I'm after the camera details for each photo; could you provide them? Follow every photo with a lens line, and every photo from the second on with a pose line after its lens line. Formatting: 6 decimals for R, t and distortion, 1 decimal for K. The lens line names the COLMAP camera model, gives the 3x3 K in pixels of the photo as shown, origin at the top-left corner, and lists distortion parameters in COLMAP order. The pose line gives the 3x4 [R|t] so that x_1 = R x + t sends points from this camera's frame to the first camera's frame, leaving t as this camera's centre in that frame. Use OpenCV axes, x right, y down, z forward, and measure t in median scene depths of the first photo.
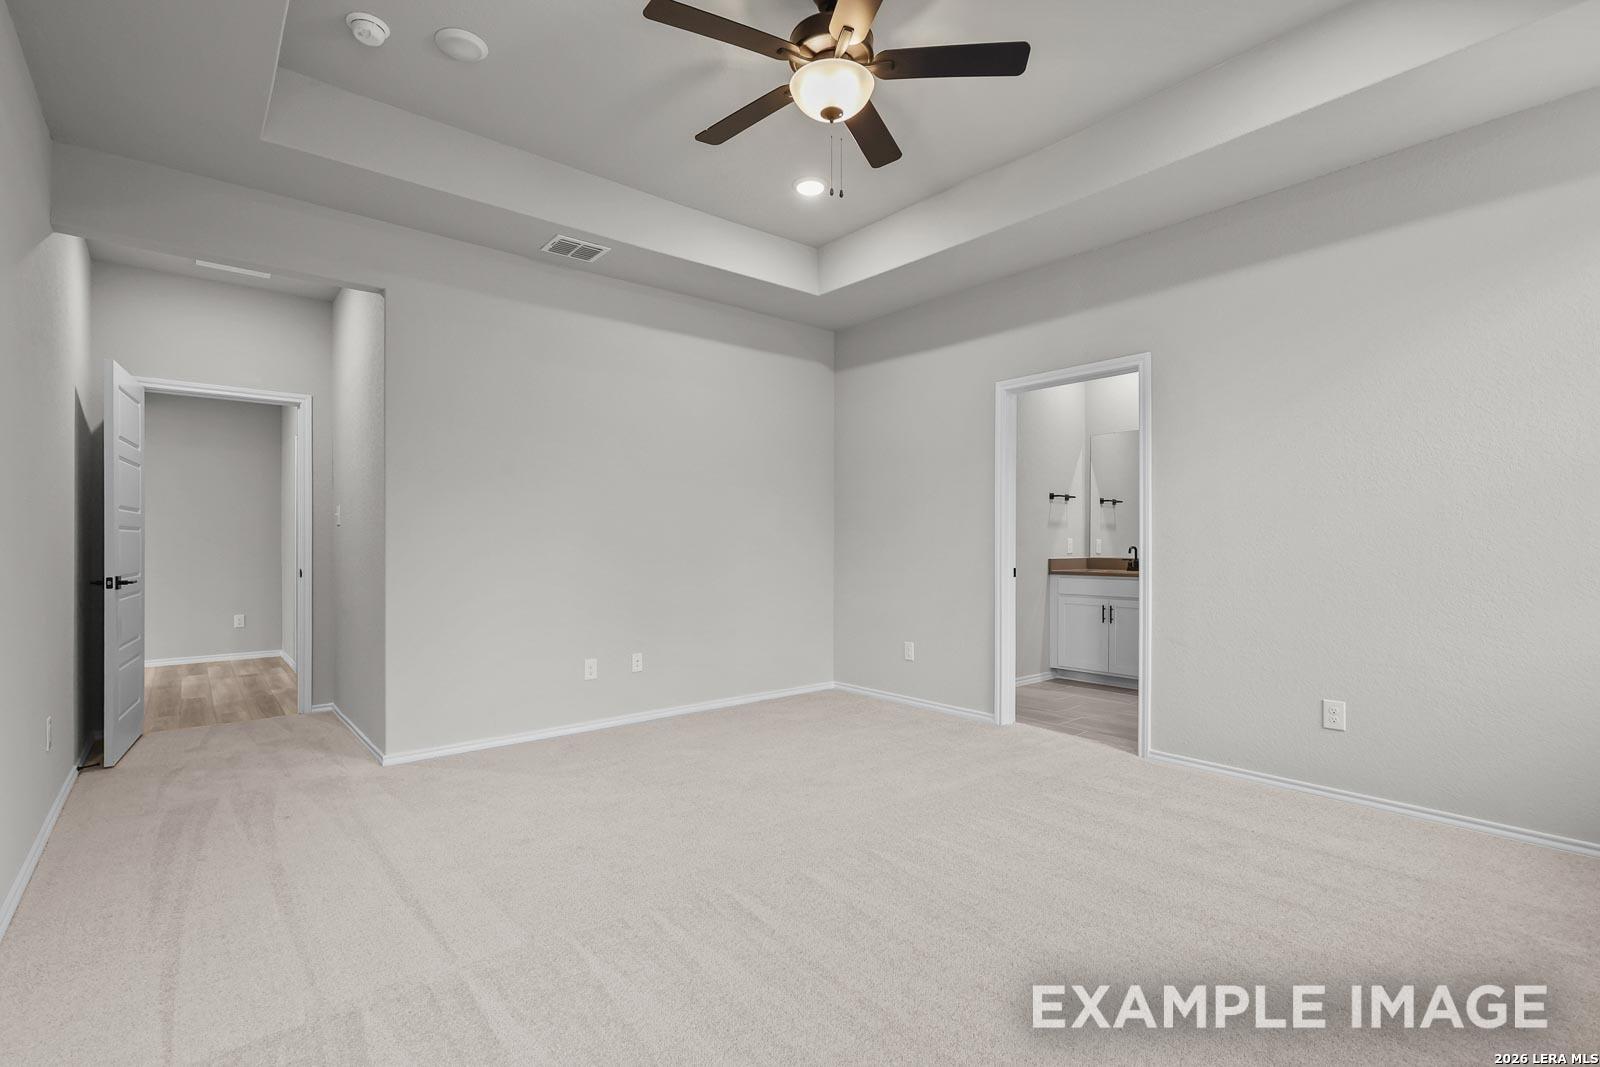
lens RADIAL K [[742.6, 0, 796.0], [0, 742.6, 539.3], [0, 0, 1]] dist [0.003743, 0.000022]
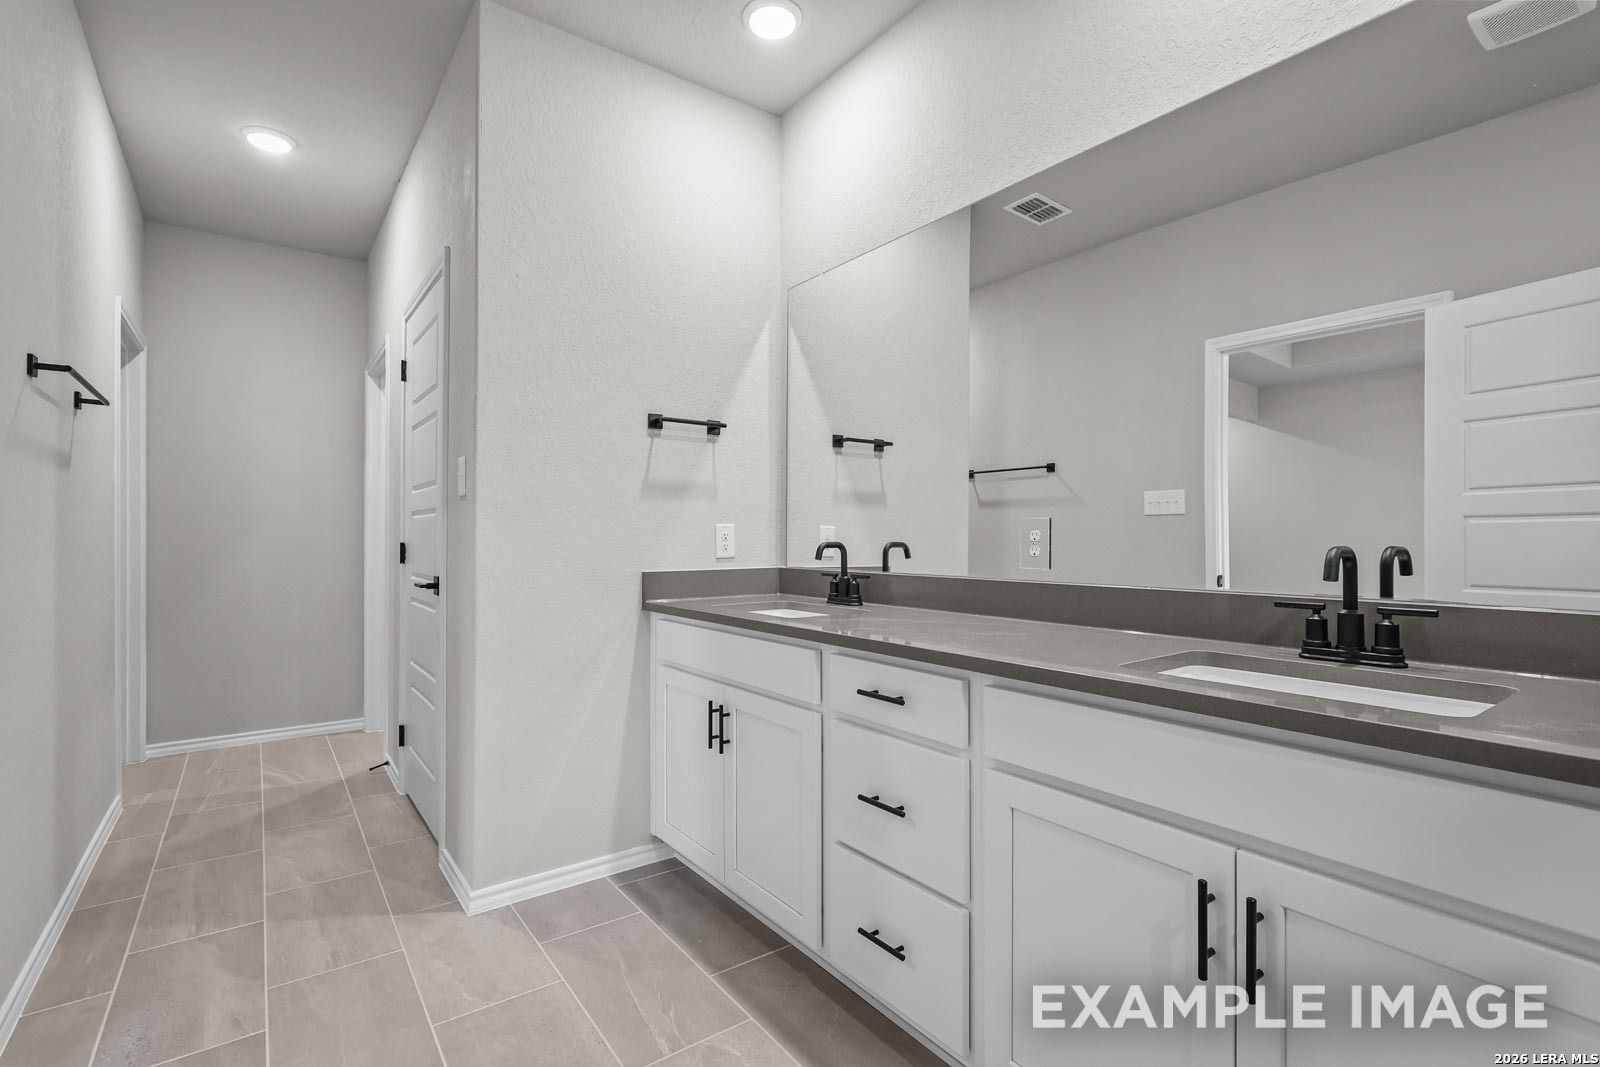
lens RADIAL K [[742.6, 0, 796.0], [0, 742.6, 539.3], [0, 0, 1]] dist [0.003743, 0.000022]
pose [[0.998090, -0.006695, -0.061406, 0.436175], [0.007298, 0.999927, 0.009611, 0.004218], [0.061337, -0.010040, 0.998067, 0.574212]]
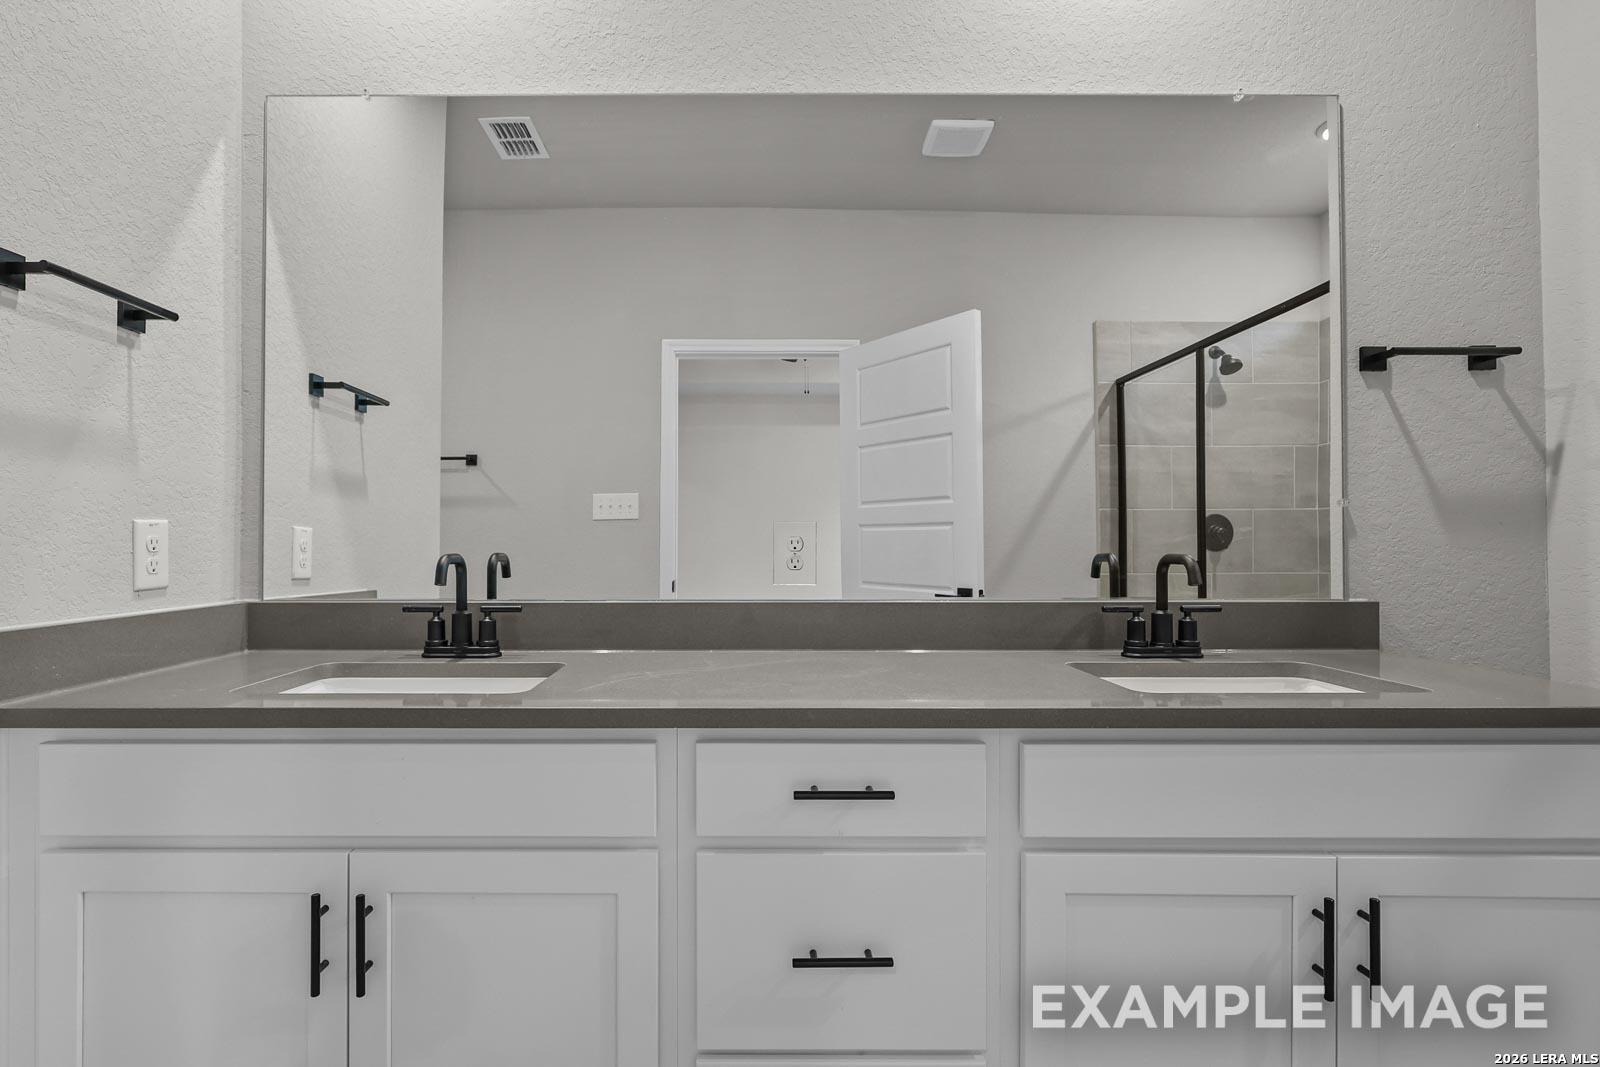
lens RADIAL K [[792.6, 0, 744.4], [0, 792.6, 544.0], [0, 0, 1]] dist [-0.000322, 0.000094]
pose [[0.640665, -0.006098, 0.767796, 0.304675], [-0.001261, 0.999959, 0.008995, 0.003963], [-0.767820, -0.006731, 0.640631, 0.730041]]
